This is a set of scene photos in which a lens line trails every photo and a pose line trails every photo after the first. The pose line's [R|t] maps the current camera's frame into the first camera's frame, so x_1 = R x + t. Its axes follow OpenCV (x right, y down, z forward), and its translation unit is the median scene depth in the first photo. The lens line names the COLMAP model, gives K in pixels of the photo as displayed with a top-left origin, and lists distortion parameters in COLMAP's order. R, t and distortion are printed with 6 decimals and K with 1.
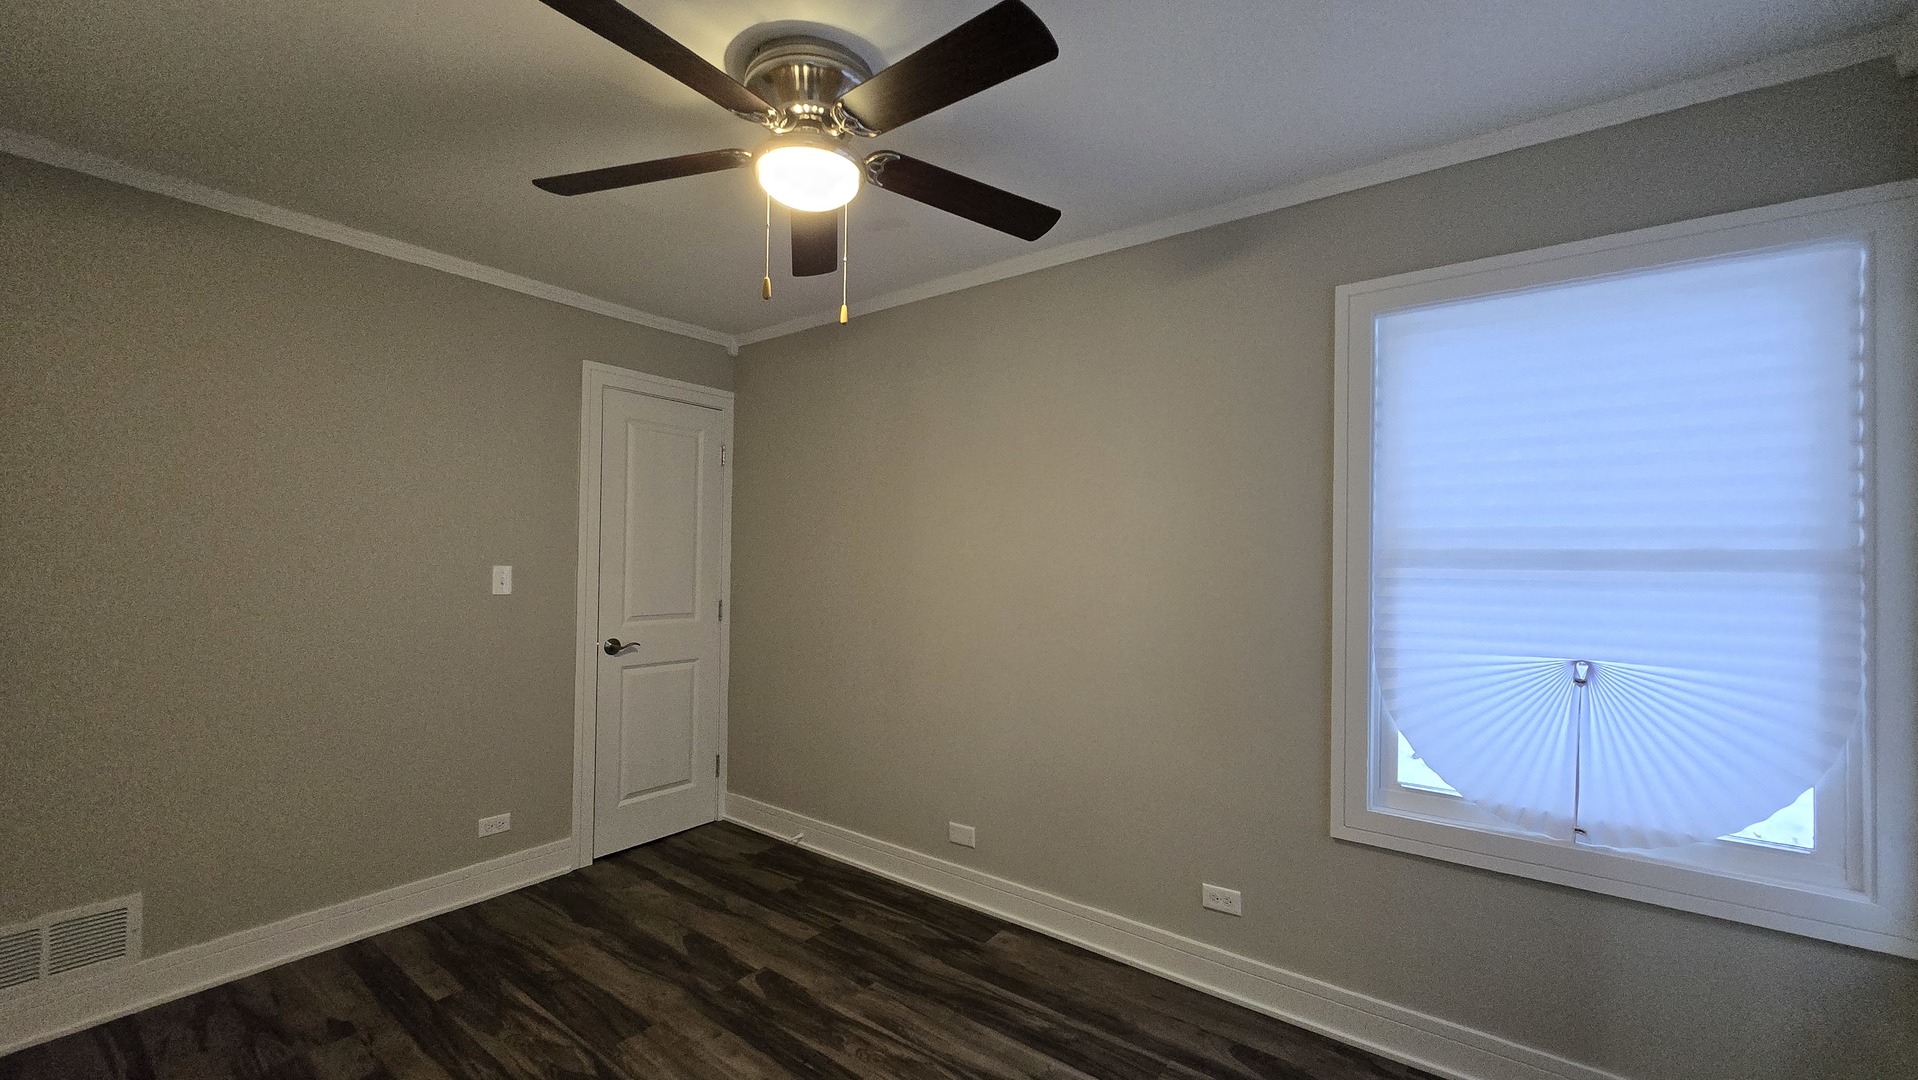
lens RADIAL K [[748.1, 0, 951.0], [0, 748.1, 550.7], [0, 0, 1]] dist [-0.000075, -0.000134]
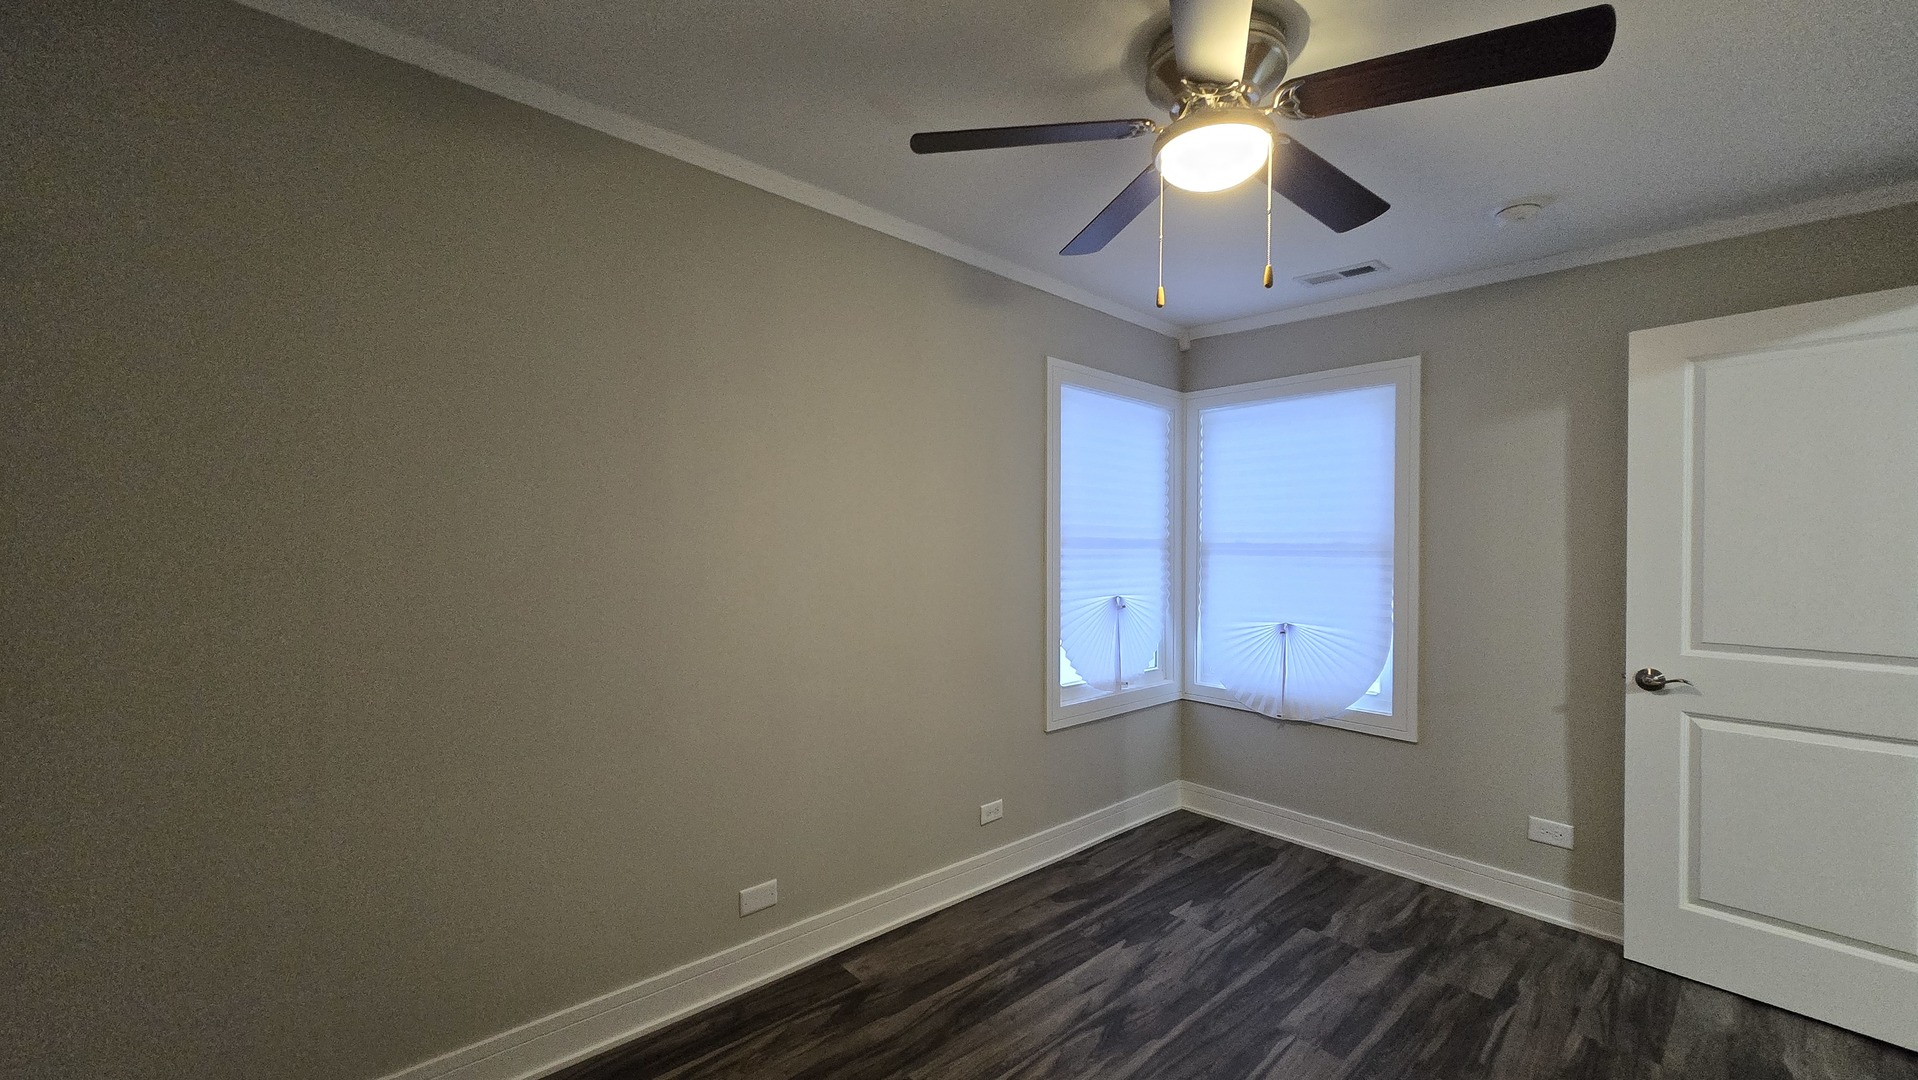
lens RADIAL K [[748.1, 0, 951.0], [0, 748.1, 550.7], [0, 0, 1]] dist [-0.000075, -0.000134]
pose [[0.194383, -0.019231, 0.980737, -0.960029], [-0.018870, 0.999549, 0.023340, -0.005289], [-0.980744, -0.023043, 0.193933, 0.899122]]
